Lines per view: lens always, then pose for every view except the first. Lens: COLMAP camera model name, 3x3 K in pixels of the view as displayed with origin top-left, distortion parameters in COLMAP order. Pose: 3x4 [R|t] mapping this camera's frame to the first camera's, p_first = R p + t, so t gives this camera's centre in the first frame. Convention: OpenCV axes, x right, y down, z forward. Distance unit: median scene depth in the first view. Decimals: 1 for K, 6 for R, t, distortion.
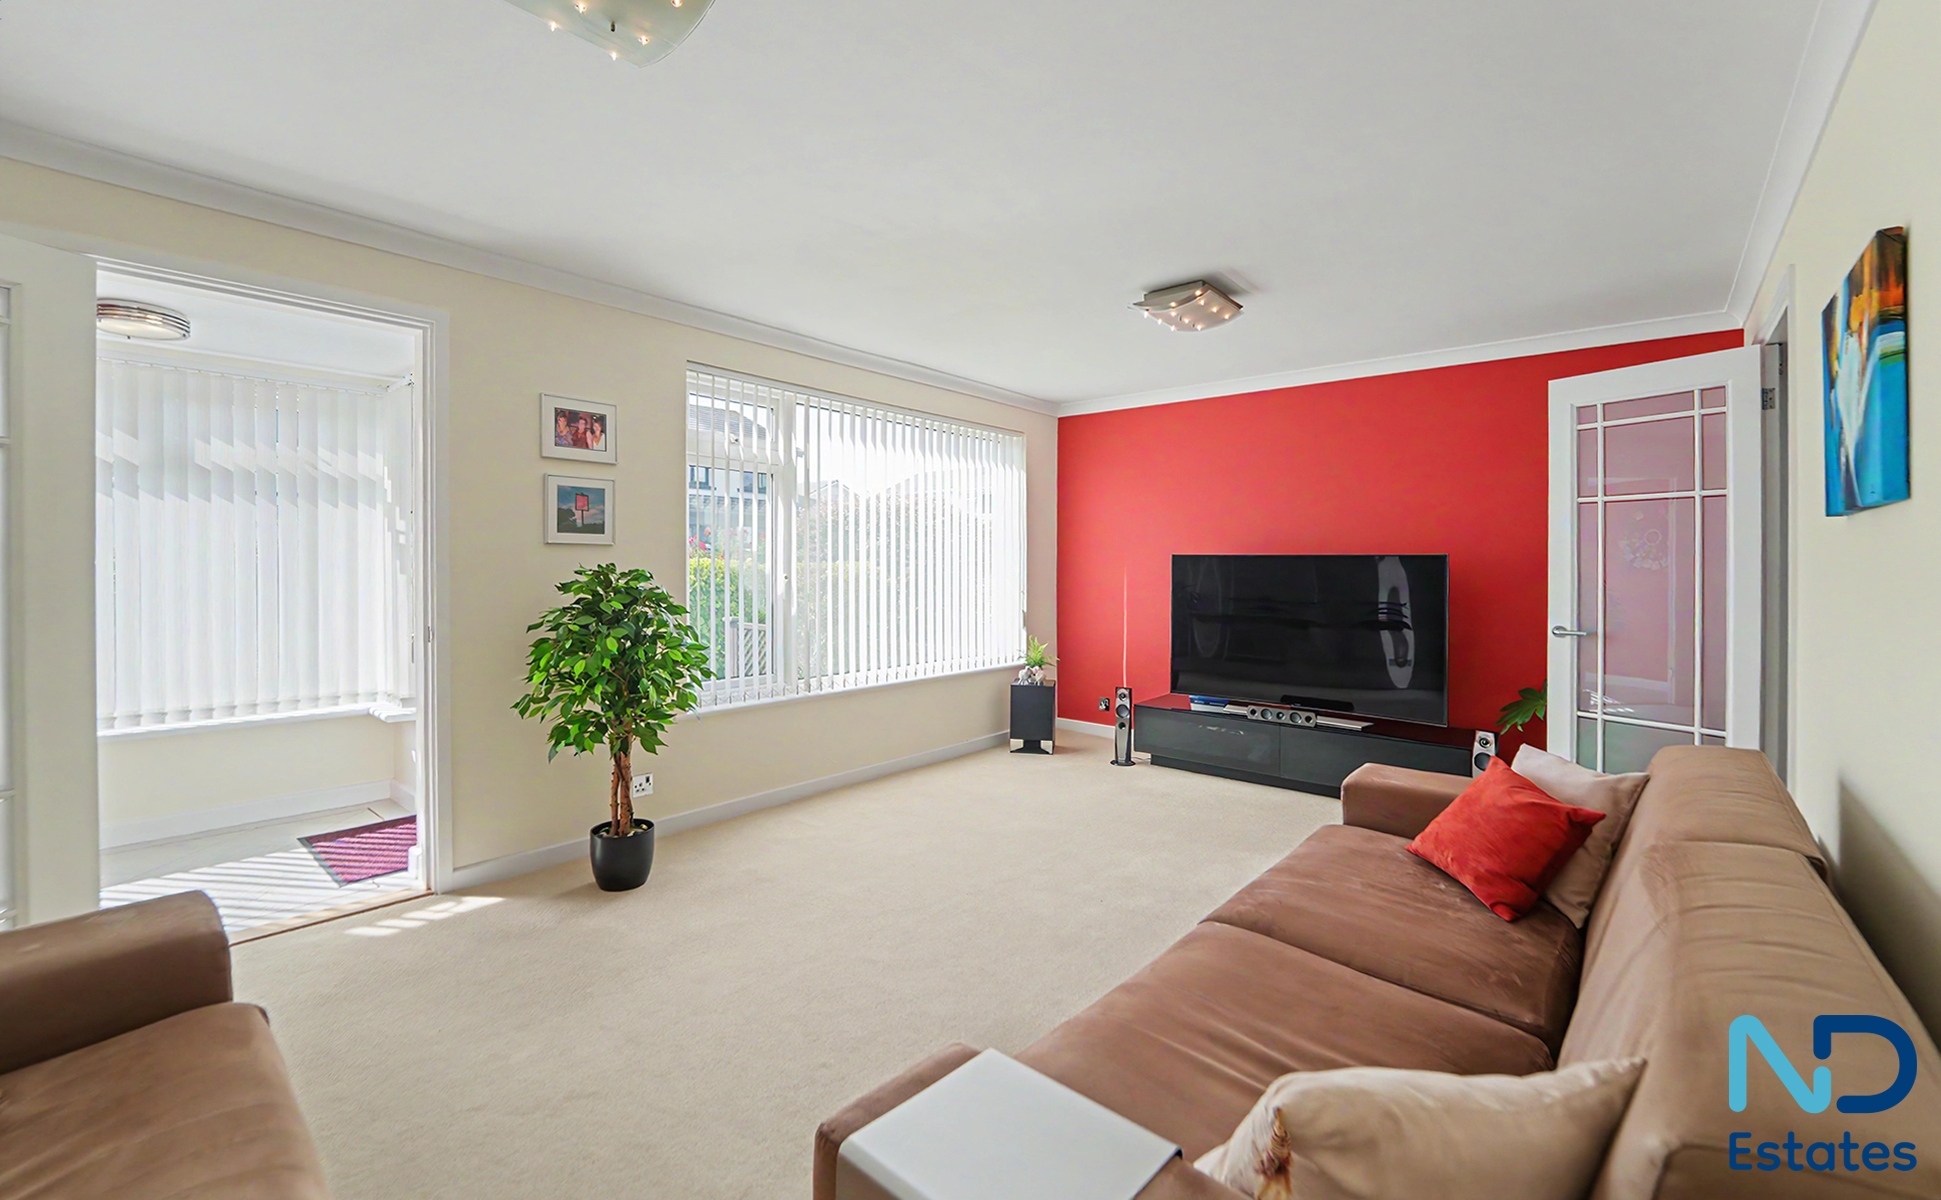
lens RADIAL K [[806.0, 0, 967.0], [0, 806.0, 564.7], [0, 0, 1]] dist [0.012092, -0.000012]
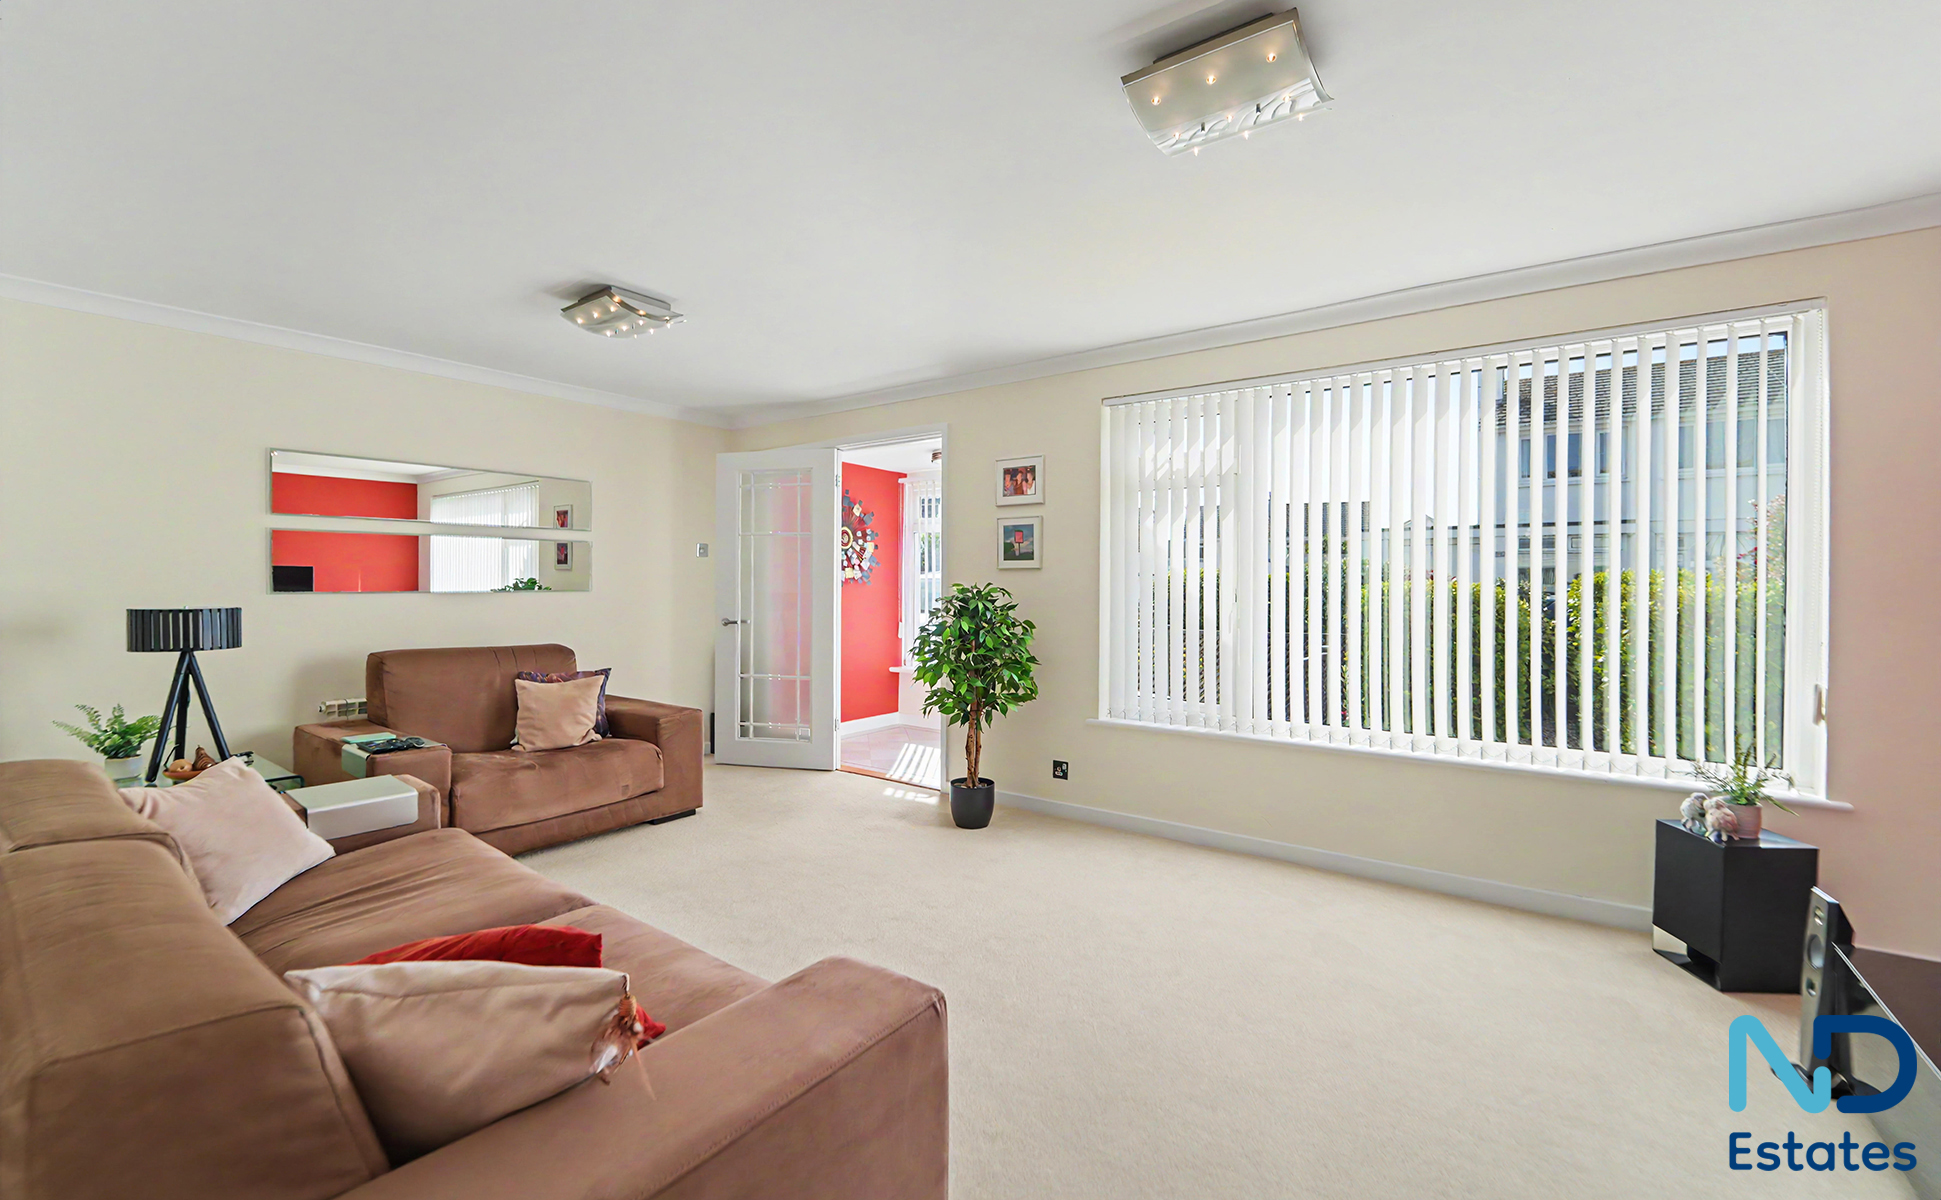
lens RADIAL K [[832.3, 0, 960.2], [0, 832.3, 587.0], [0, 0, 1]] dist [-0.002603, -0.000156]
pose [[0.061861, 0.001076, -0.998084, 0.843169], [-0.005518, 0.999985, 0.000736, 0.003423], [0.998069, 0.005462, 0.061866, 0.810463]]
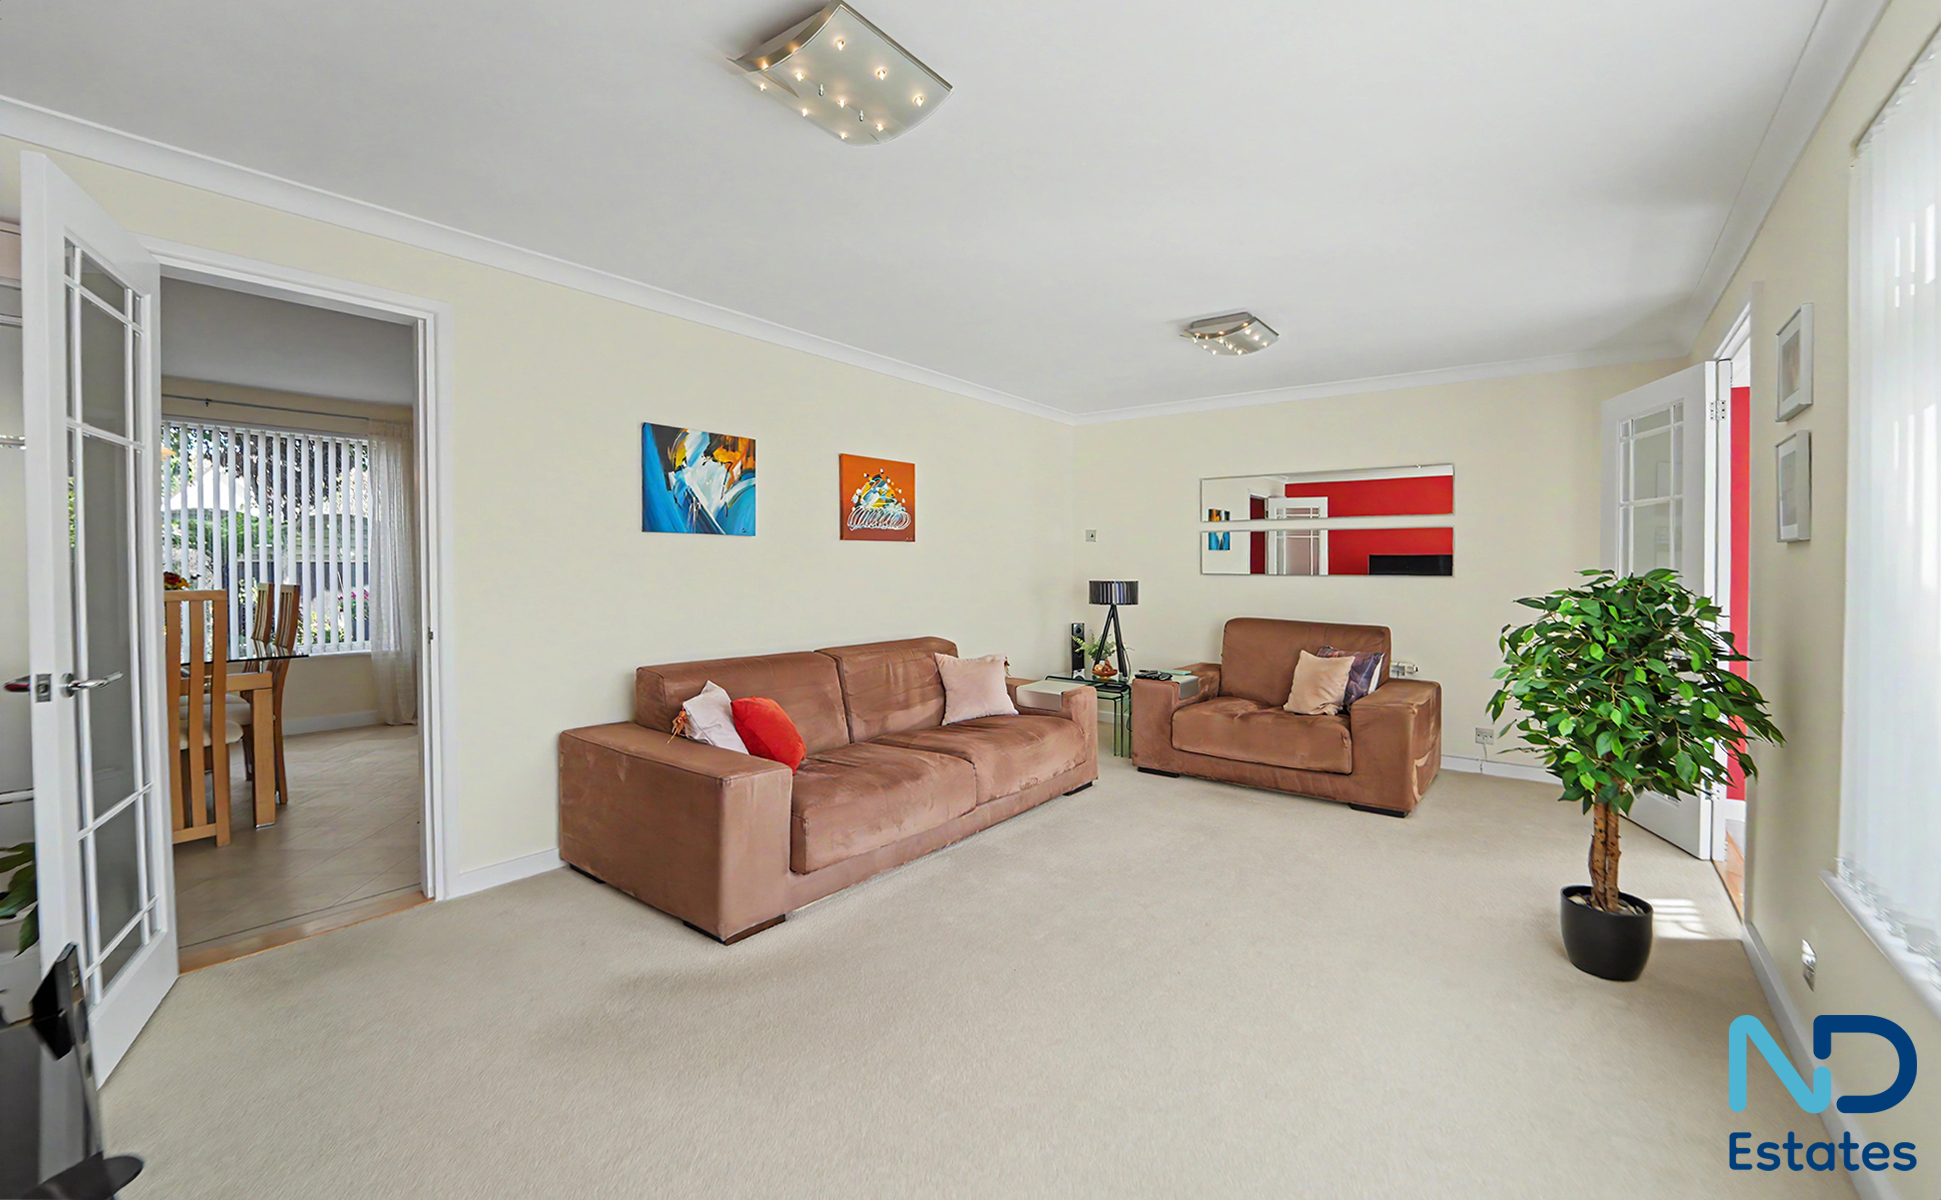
lens RADIAL K [[832.3, 0, 960.2], [0, 832.3, 587.0], [0, 0, 1]] dist [-0.002603, -0.000156]
pose [[-0.998207, -0.009760, -0.059050, 0.238032], [-0.011392, 0.999561, 0.027354, 0.005189], [0.058757, 0.027978, -0.997880, 1.616588]]
